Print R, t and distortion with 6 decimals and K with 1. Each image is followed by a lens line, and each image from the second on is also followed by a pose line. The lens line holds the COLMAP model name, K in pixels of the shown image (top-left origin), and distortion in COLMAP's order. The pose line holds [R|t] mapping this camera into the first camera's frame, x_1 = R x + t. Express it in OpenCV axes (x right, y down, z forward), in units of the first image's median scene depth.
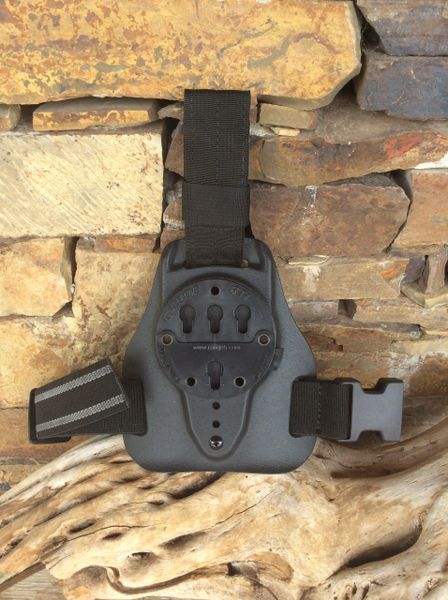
lens RADIAL K [[551.7, 0, 225.3], [0, 551.7, 293.7], [0, 0, 1]] dist [0.021111, 0.000000]
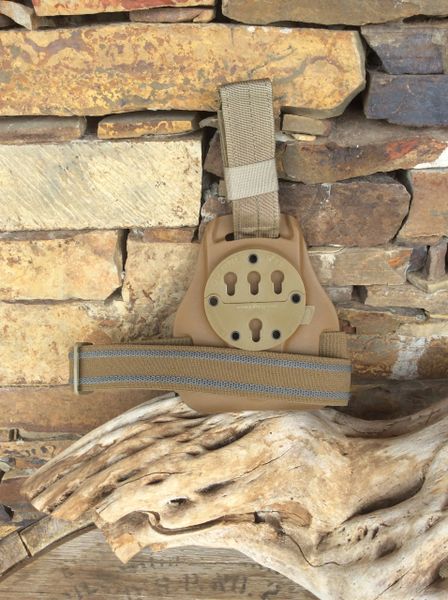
lens RADIAL K [[551.7, 0, 226.5], [0, 551.7, 294.8], [0, 0, 1]] dist [0.021111, 0.000000]
pose [[0.999017, 0.005389, -0.043991, -0.004703], [-0.008350, 0.997691, -0.067408, 0.114531], [0.043526, 0.067709, 0.996755, -0.162547]]
